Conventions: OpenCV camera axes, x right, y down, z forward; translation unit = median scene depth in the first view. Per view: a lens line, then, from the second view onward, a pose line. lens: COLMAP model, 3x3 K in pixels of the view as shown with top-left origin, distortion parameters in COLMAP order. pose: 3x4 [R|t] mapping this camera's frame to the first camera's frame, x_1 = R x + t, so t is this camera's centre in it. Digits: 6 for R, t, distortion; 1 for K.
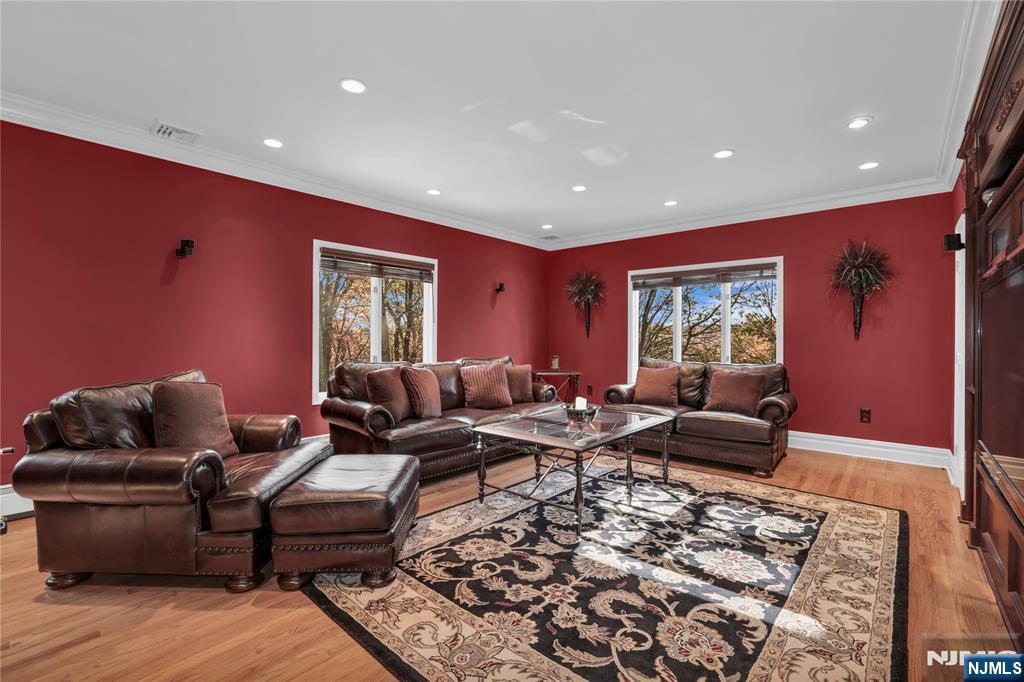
lens RADIAL K [[437.5, 0, 515.5], [0, 437.5, 339.3], [0, 0, 1]] dist [-0.042270, 0.013485]
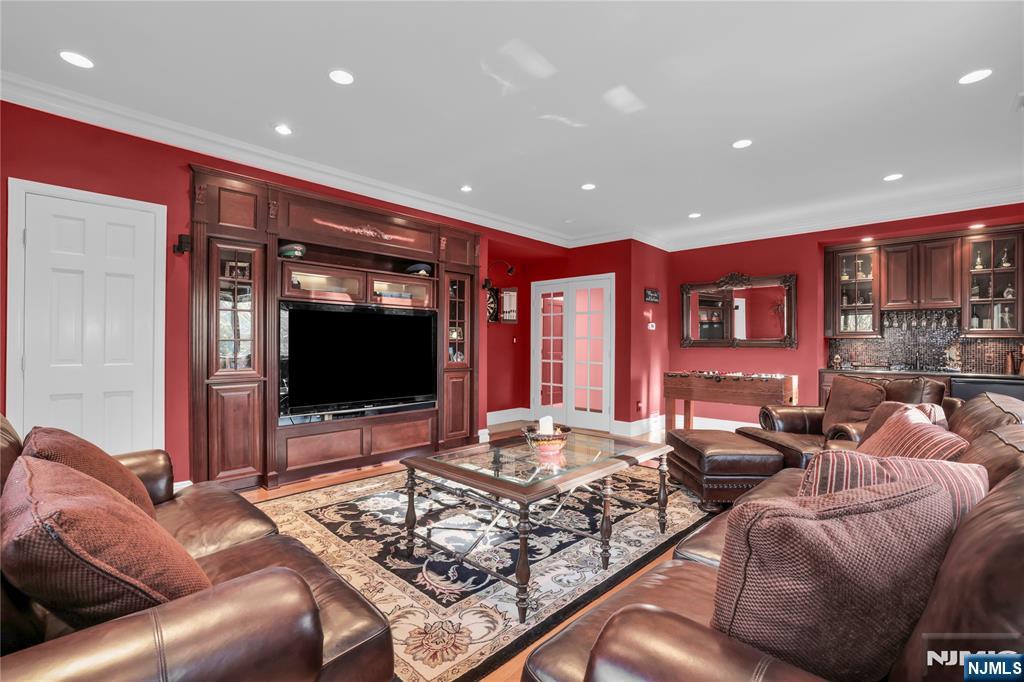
lens RADIAL K [[437.5, 0, 515.5], [0, 437.5, 339.3], [0, 0, 1]] dist [-0.042270, 0.013485]
pose [[-0.998972, -0.013897, 0.043139, 0.197990], [-0.014338, 0.999848, -0.009922, 0.002706], [-0.042995, -0.010531, -0.999020, 2.032317]]
